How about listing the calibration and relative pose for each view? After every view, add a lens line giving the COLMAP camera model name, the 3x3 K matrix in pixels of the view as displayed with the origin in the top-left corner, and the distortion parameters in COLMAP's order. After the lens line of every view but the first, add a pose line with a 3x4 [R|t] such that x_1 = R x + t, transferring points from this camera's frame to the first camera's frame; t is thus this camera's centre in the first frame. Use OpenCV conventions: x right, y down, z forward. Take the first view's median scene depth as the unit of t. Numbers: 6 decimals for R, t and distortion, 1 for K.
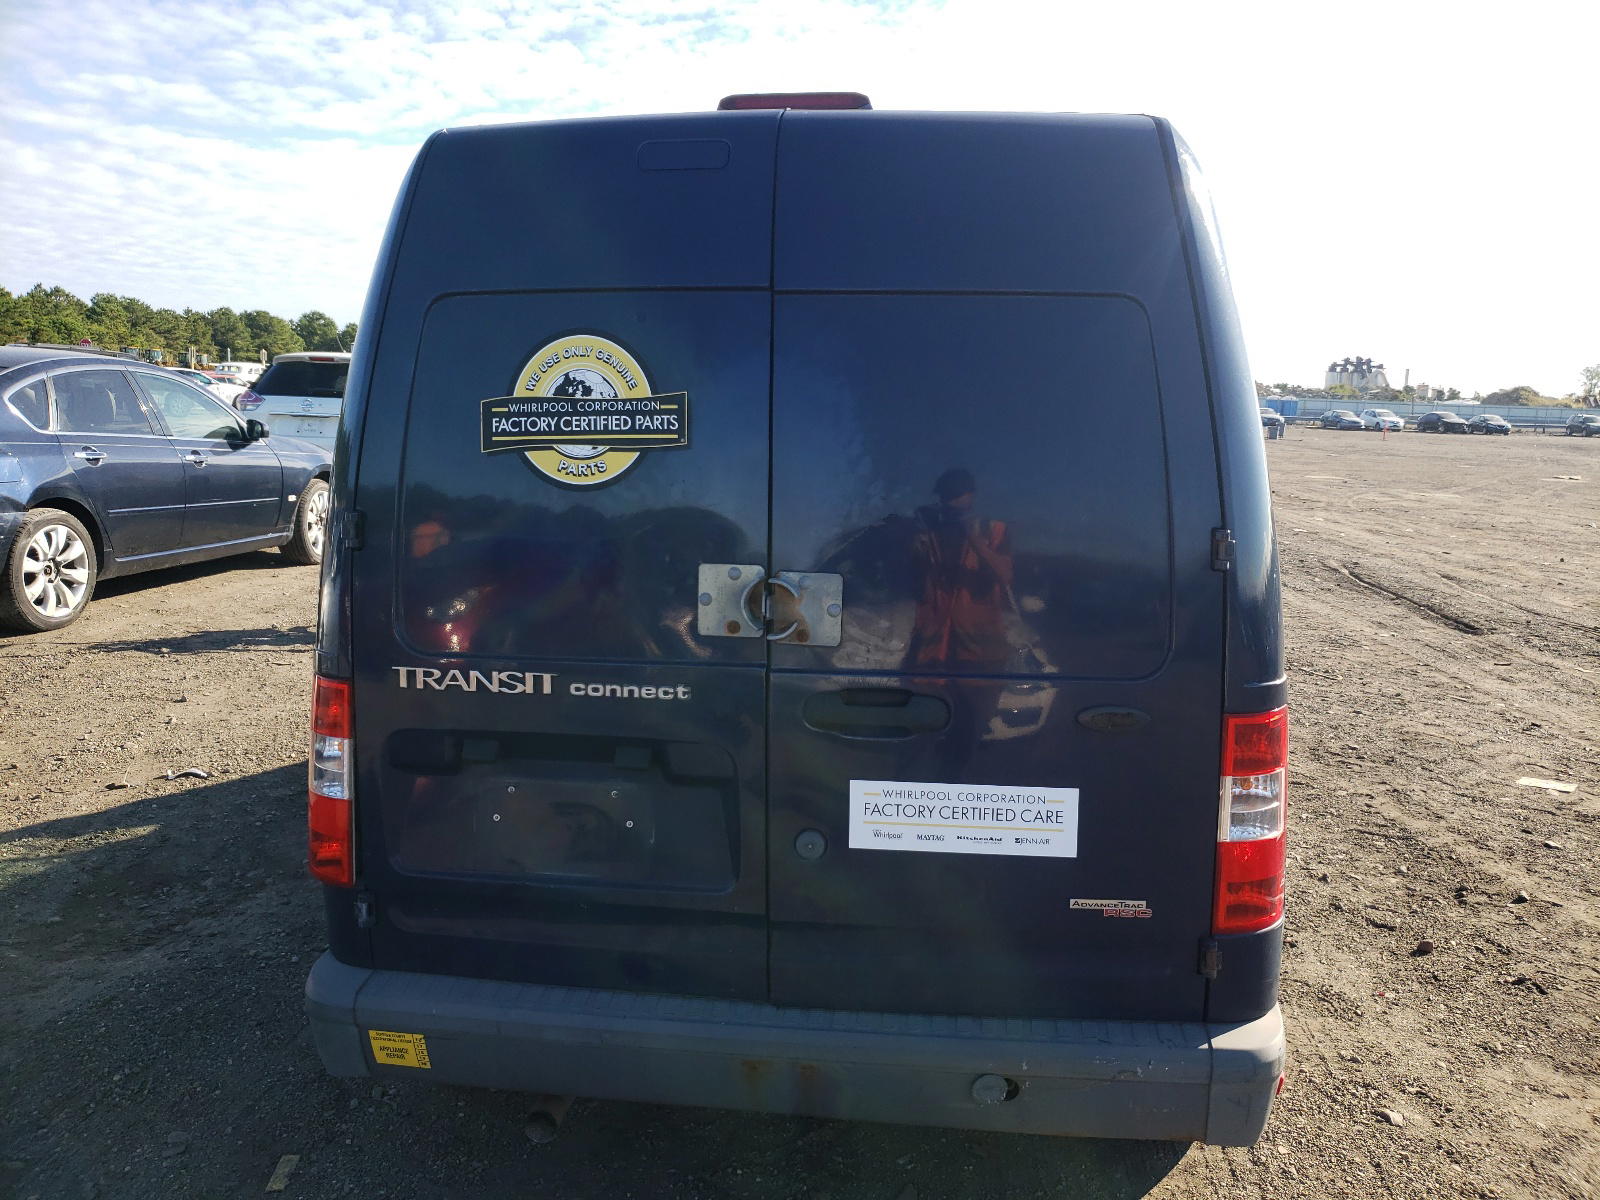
lens RADIAL K [[1199.1, 0, 800.0], [0, 1199.1, 617.7], [0, 0, 1]] dist [0.182126, -0.221166]
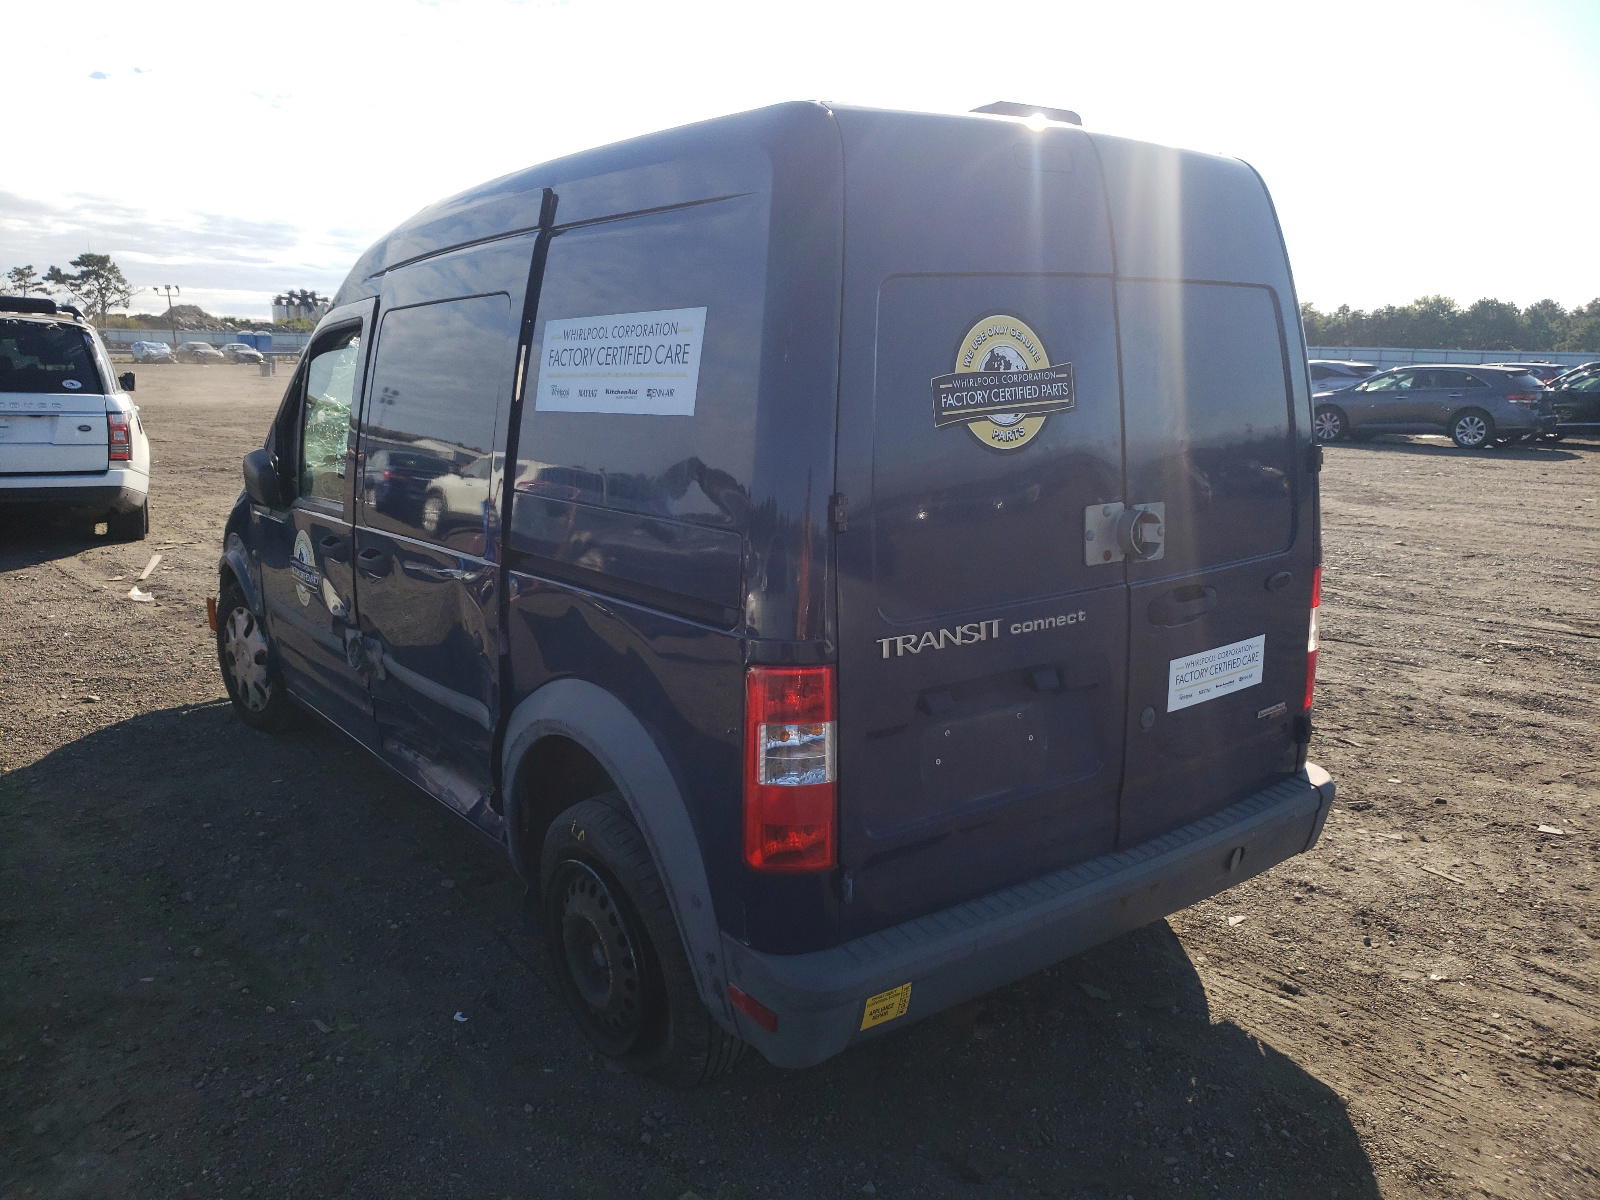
lens RADIAL K [[1199.1, 0, 800.0], [0, 1199.1, 617.7], [0, 0, 1]] dist [0.182126, -0.221166]
pose [[0.728963, -0.166235, 0.664063, -1.102045], [0.130800, 0.986018, 0.103246, -0.096865], [-0.671941, 0.011597, 0.740514, 0.295629]]
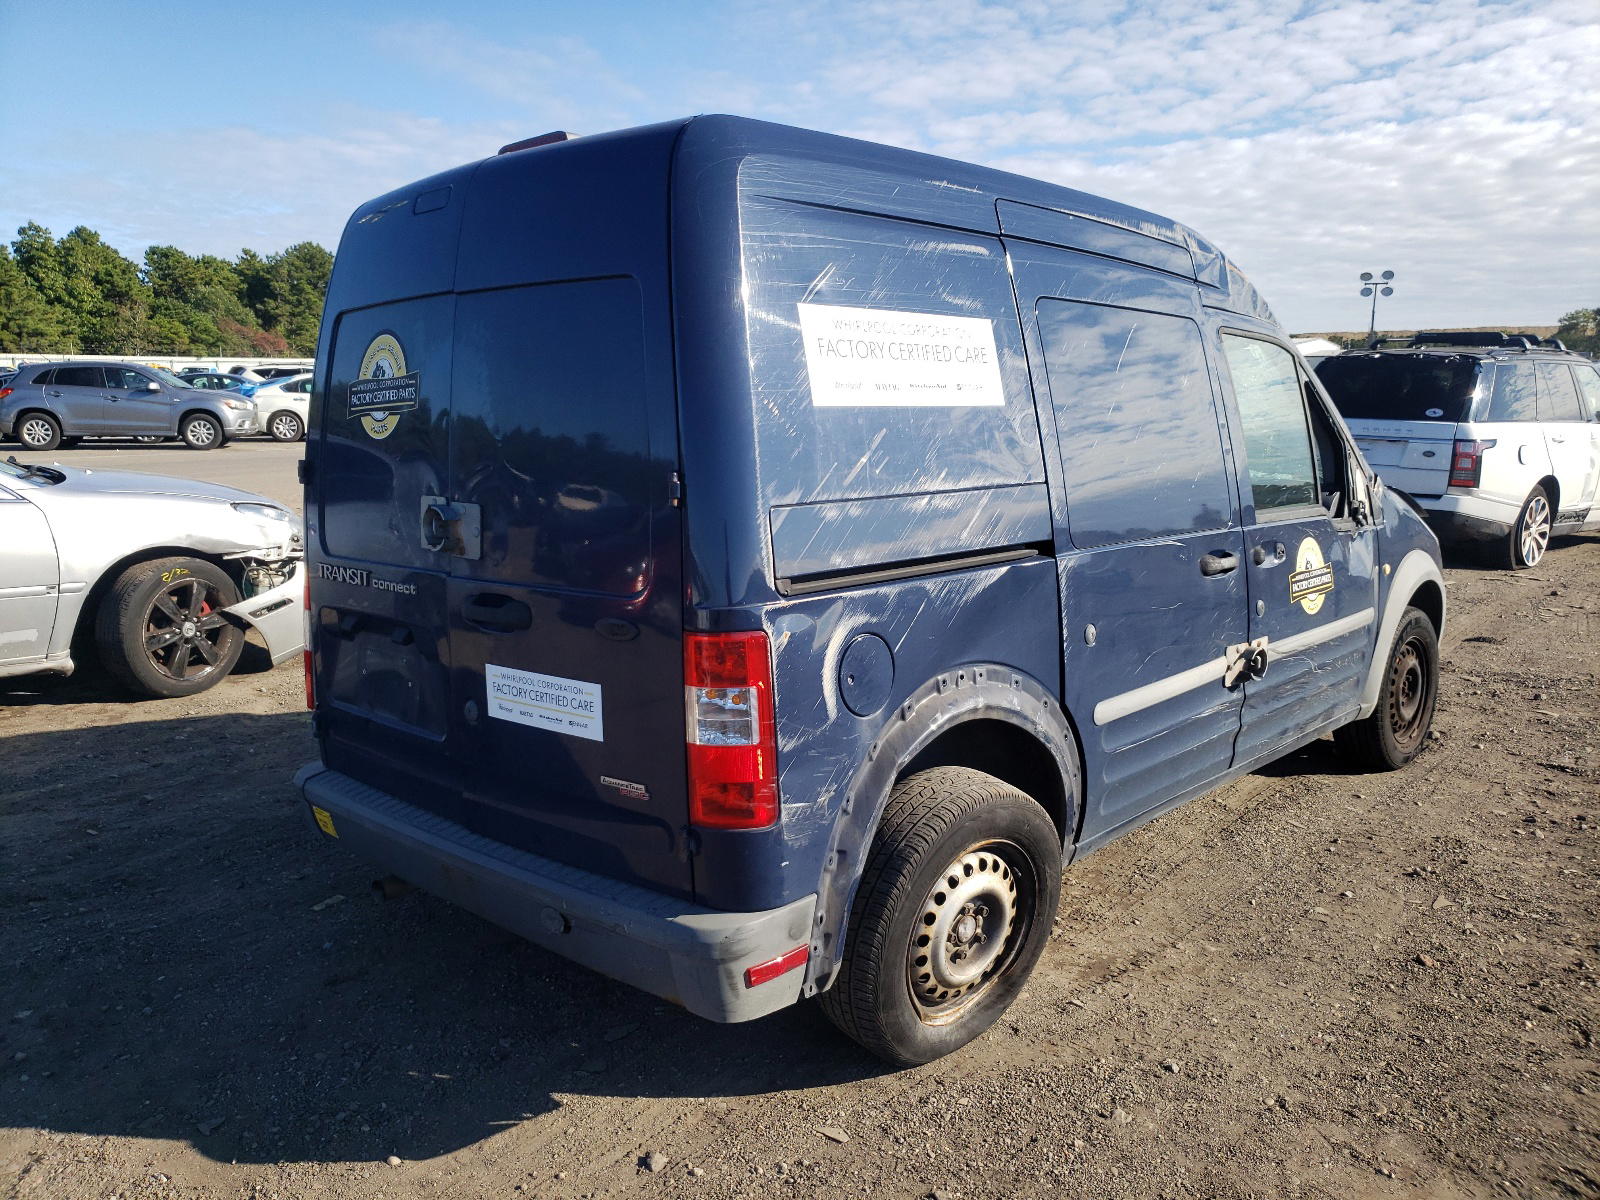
lens RADIAL K [[1255.4, 0, 800.0], [0, 1255.4, 600.0], [0, 0, 1]] dist [0.049402, -0.003320]
pose [[0.806754, 0.061884, -0.587638, 1.103719], [-0.070173, 0.997497, 0.008706, 0.030747], [0.586706, 0.034213, 0.809077, 0.095355]]
